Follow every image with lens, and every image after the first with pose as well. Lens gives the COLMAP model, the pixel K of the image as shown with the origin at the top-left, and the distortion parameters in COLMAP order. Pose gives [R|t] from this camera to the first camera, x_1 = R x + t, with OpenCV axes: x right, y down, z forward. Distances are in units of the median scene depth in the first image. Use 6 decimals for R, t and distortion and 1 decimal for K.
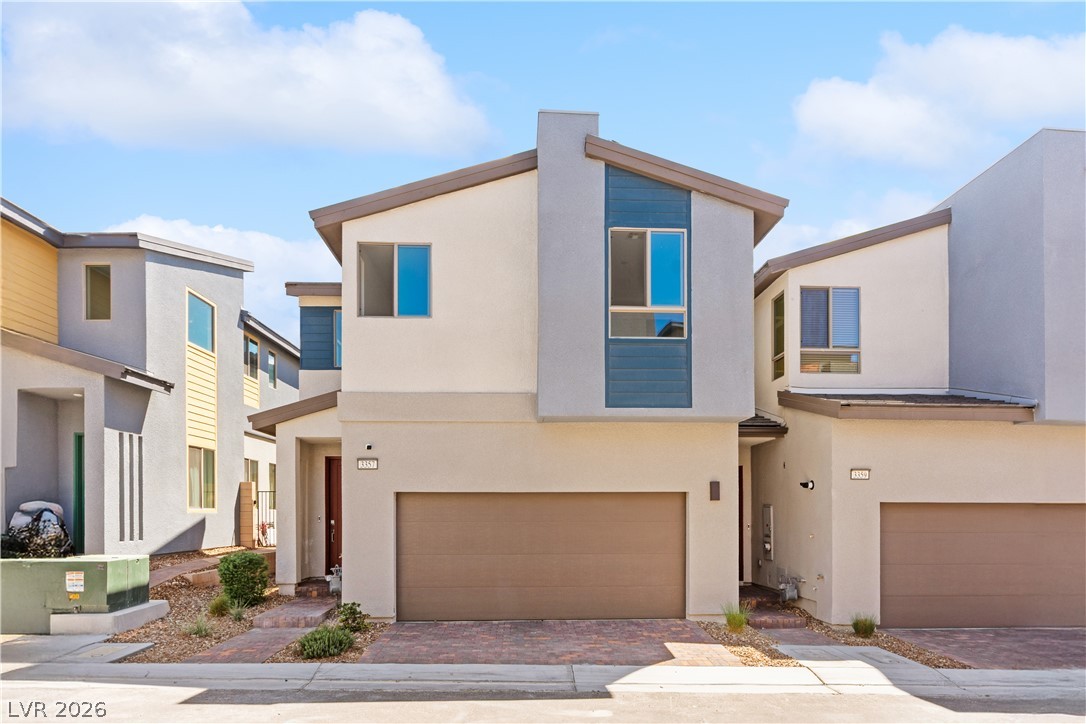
lens RADIAL K [[592.5, 0, 547.1], [0, 592.5, 393.1], [0, 0, 1]] dist [0.000351, 0.000693]
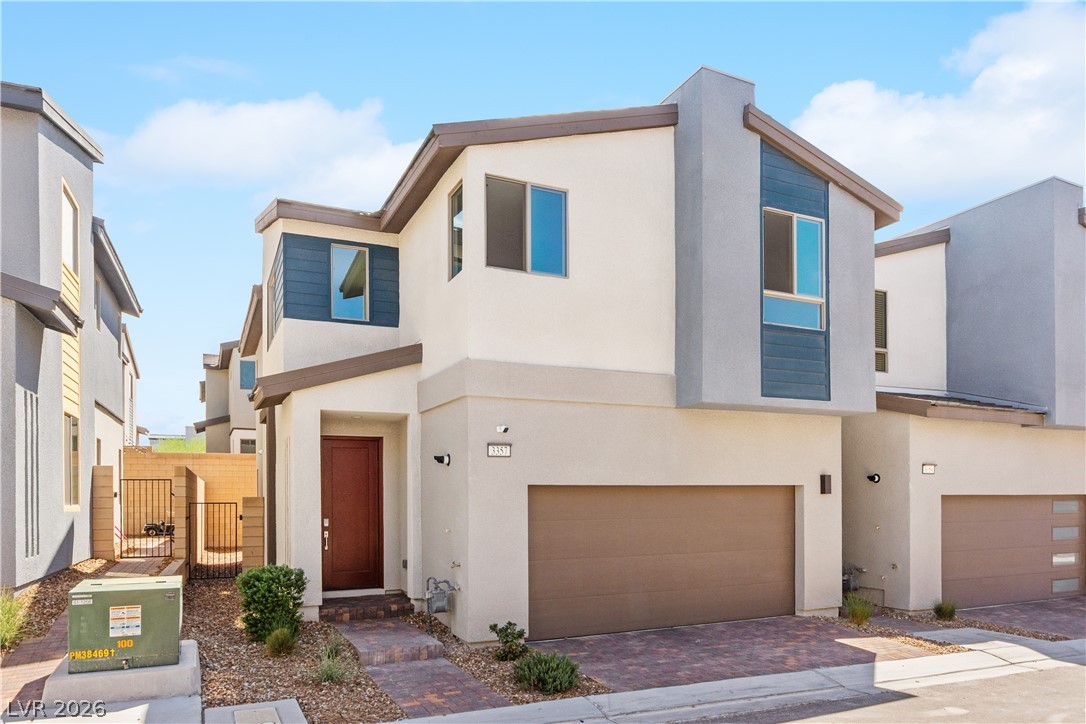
lens RADIAL K [[686.1, 0, 543.0], [0, 686.1, 362.1], [0, 0, 1]] dist [0.001375, 0.001329]
pose [[0.925587, 0.068163, 0.372347, -0.605790], [-0.068106, 0.997589, -0.013323, 0.007553], [-0.372358, -0.013027, 0.927998, 0.108180]]
